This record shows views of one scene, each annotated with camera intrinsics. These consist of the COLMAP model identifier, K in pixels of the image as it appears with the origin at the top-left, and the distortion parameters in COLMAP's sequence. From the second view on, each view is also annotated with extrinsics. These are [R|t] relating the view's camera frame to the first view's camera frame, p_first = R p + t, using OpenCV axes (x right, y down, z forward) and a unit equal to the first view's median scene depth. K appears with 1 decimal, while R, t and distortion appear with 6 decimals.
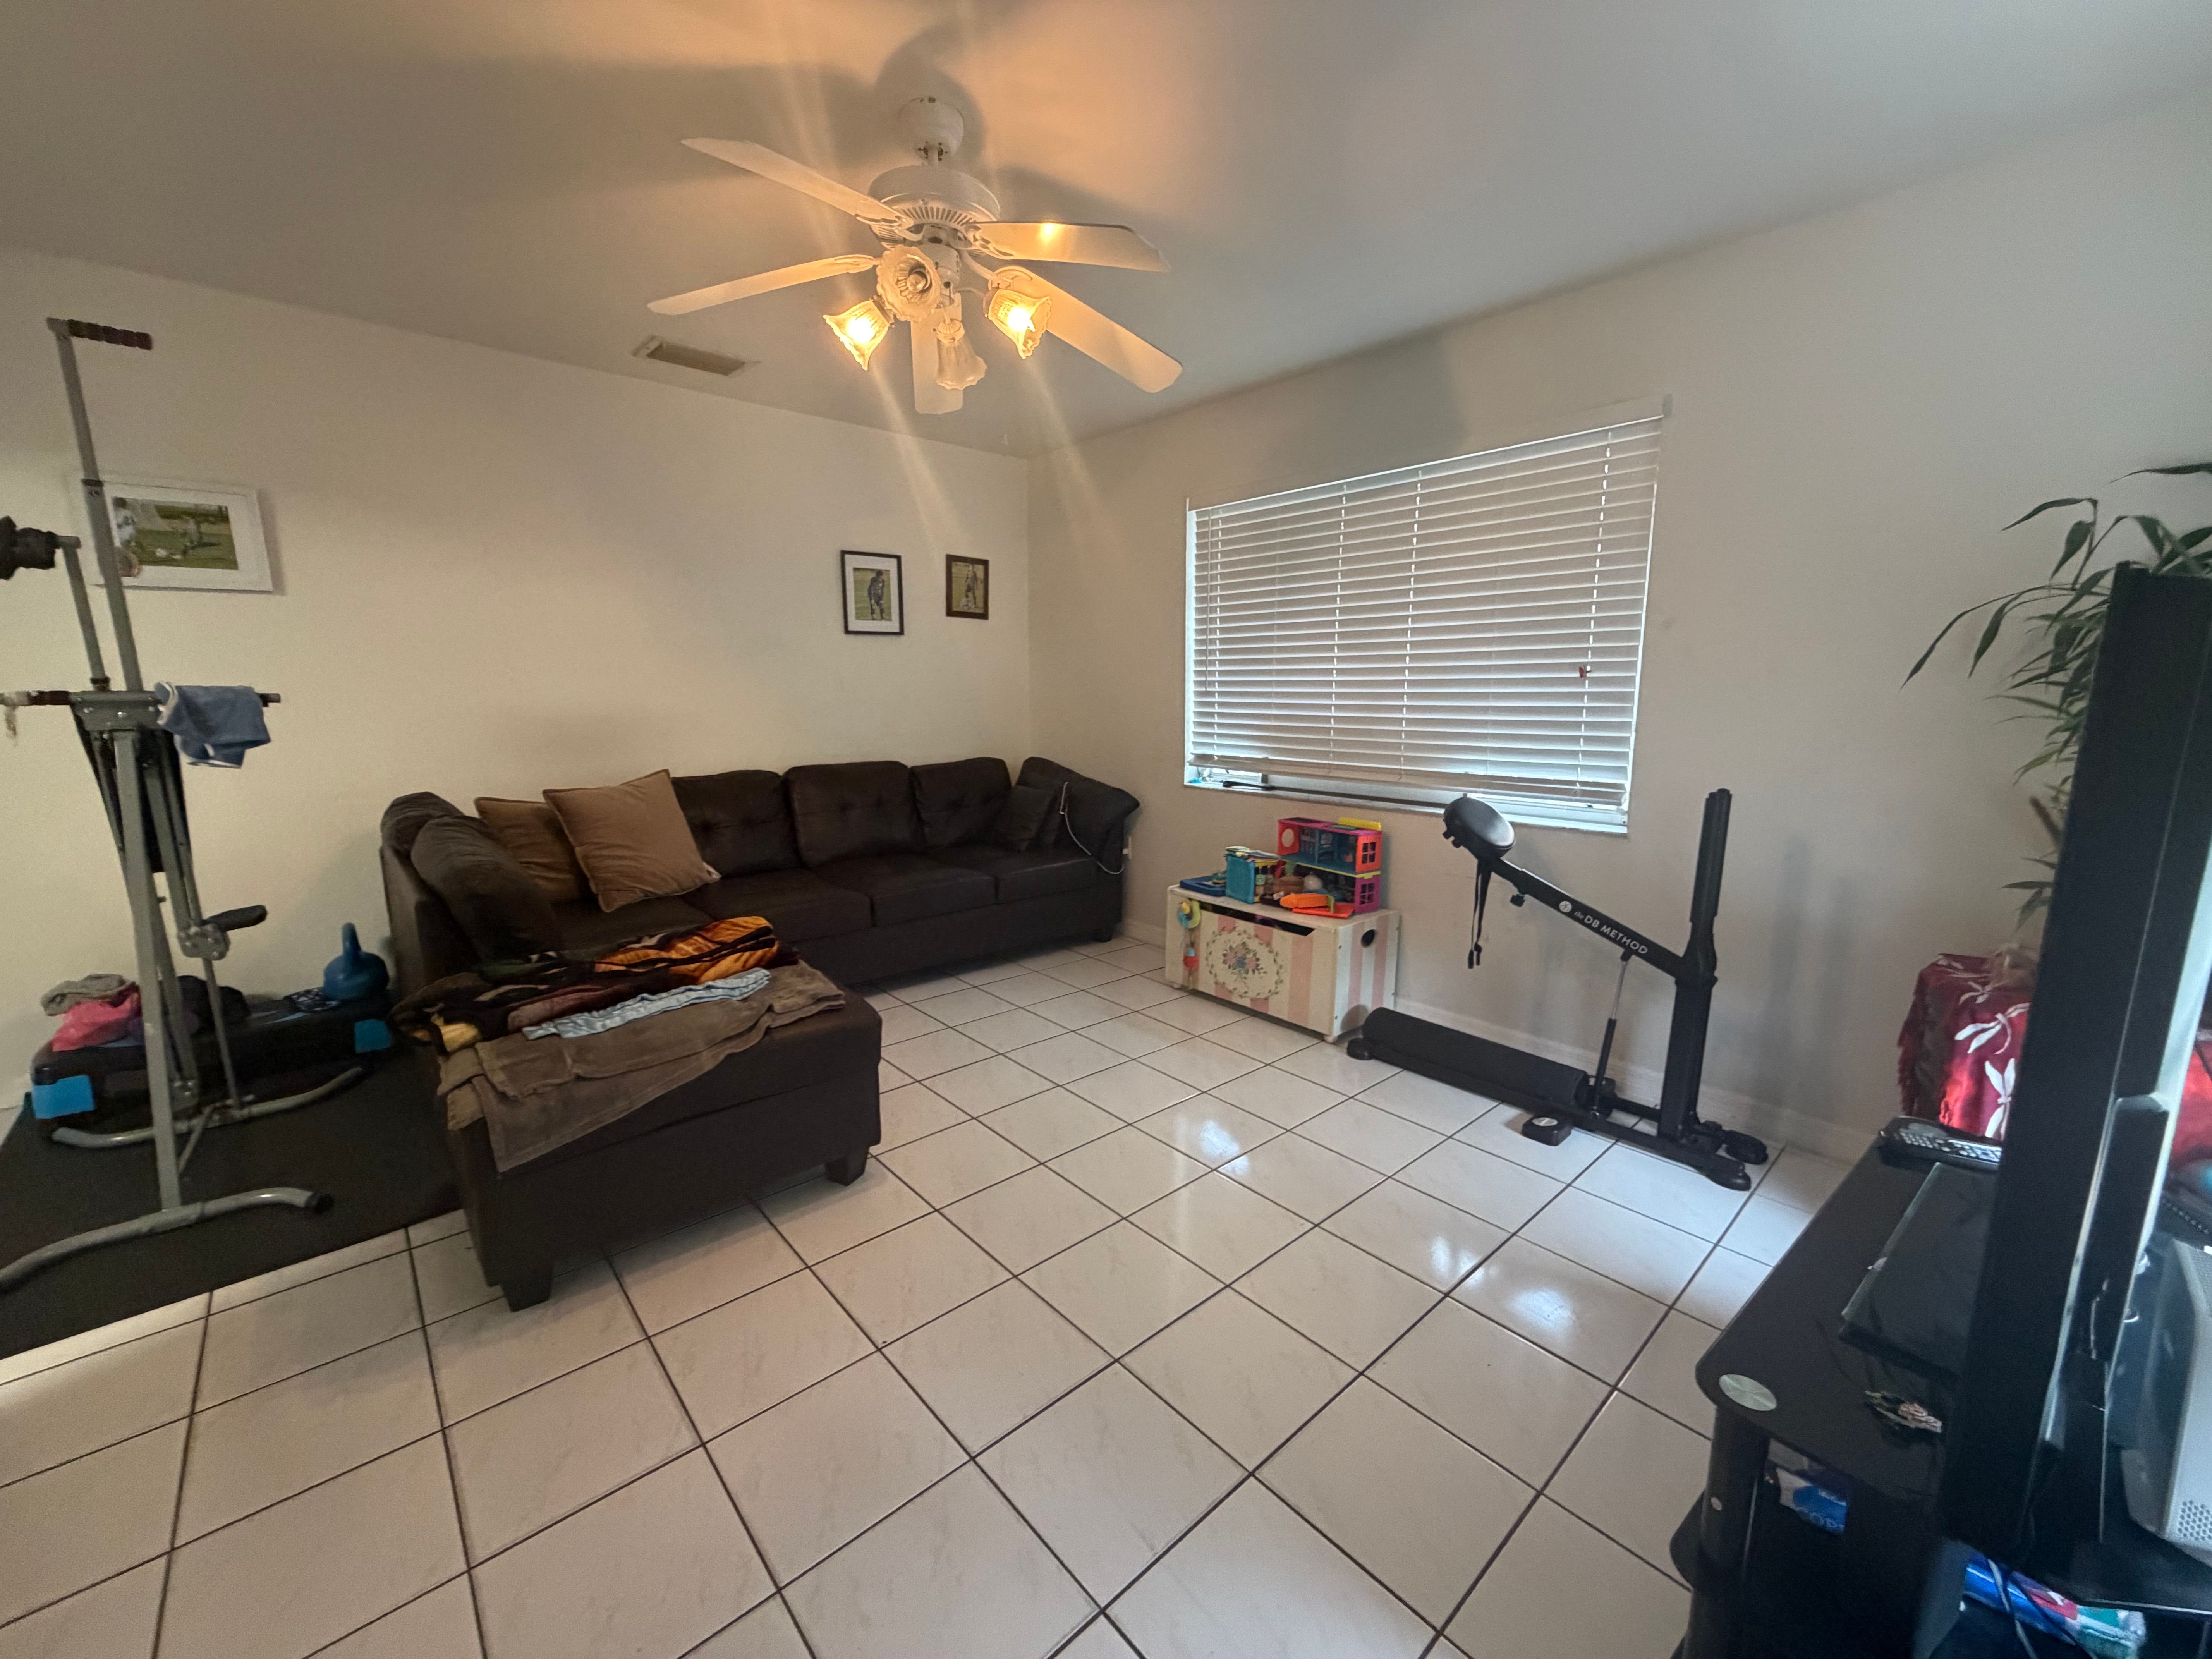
lens RADIAL K [[881.8, 0, 1091.4], [0, 881.8, 829.8], [0, 0, 1]] dist [0.008273, 0.000329]
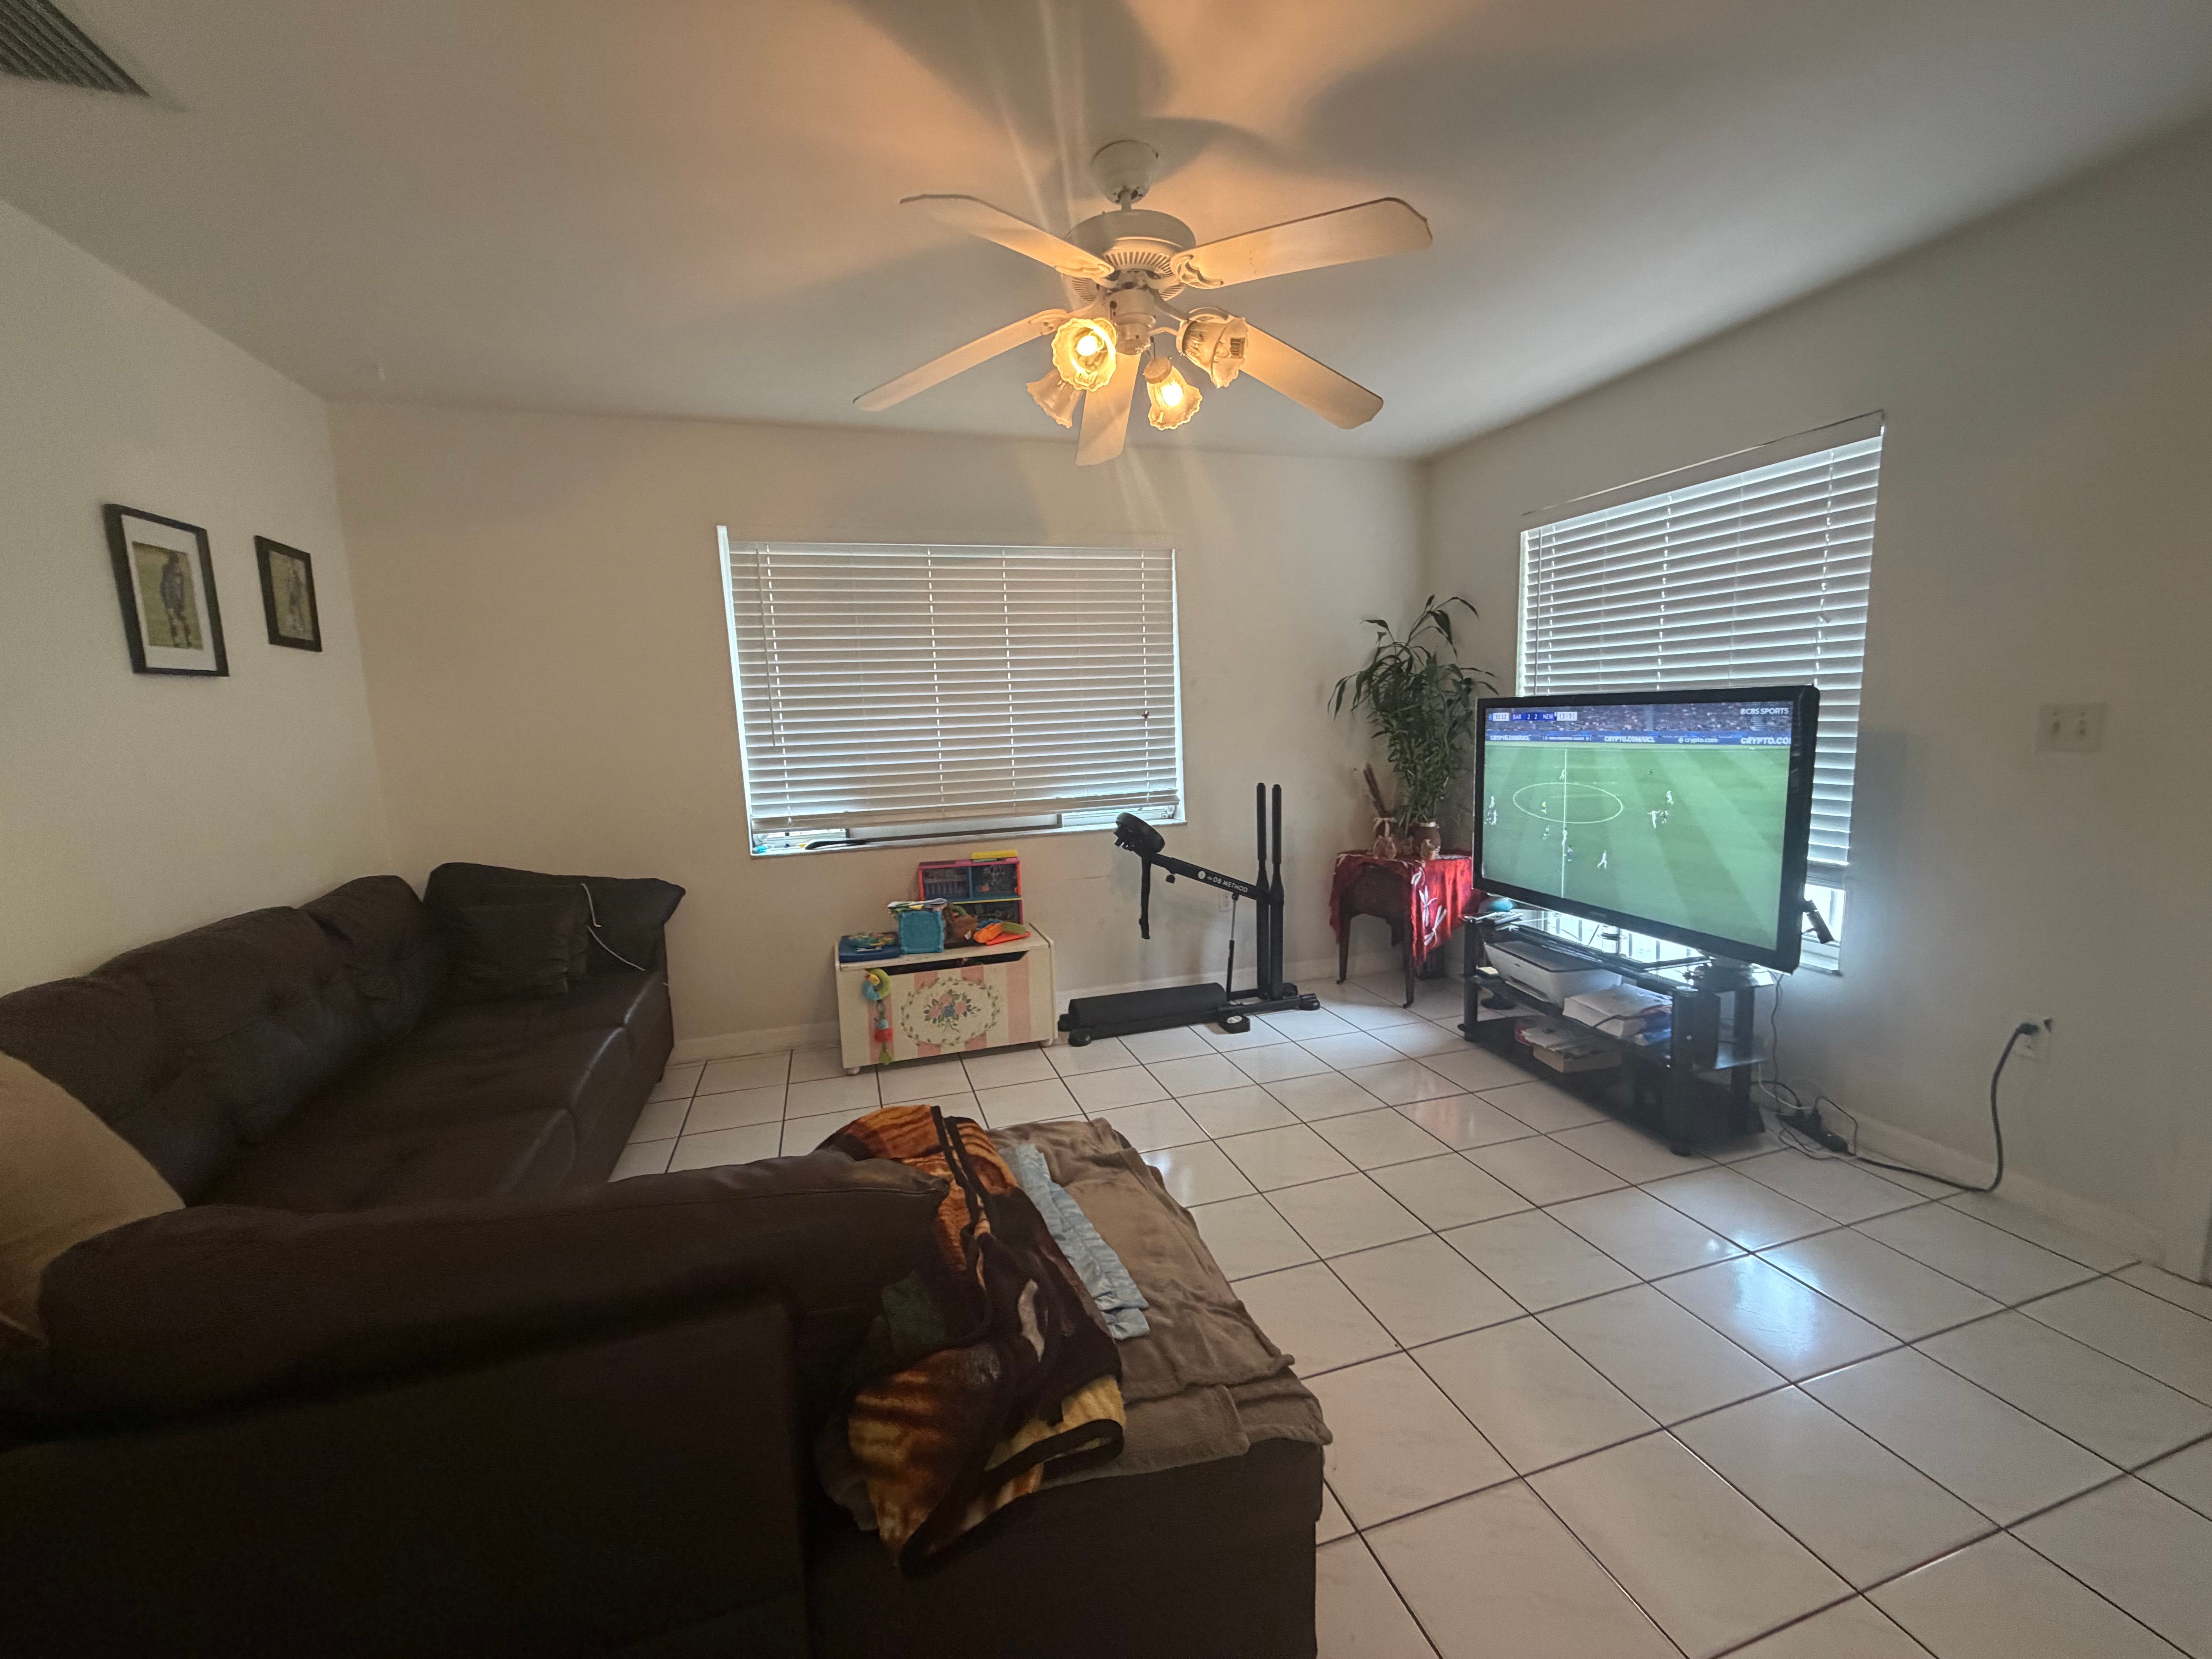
lens RADIAL K [[881.8, 0, 1091.4], [0, 881.8, 829.8], [0, 0, 1]] dist [0.008273, 0.000329]
pose [[0.414715, -0.140526, 0.899035, -0.626045], [0.182094, 0.980835, 0.069314, -0.090028], [-0.891546, 0.134964, 0.432356, 0.392228]]
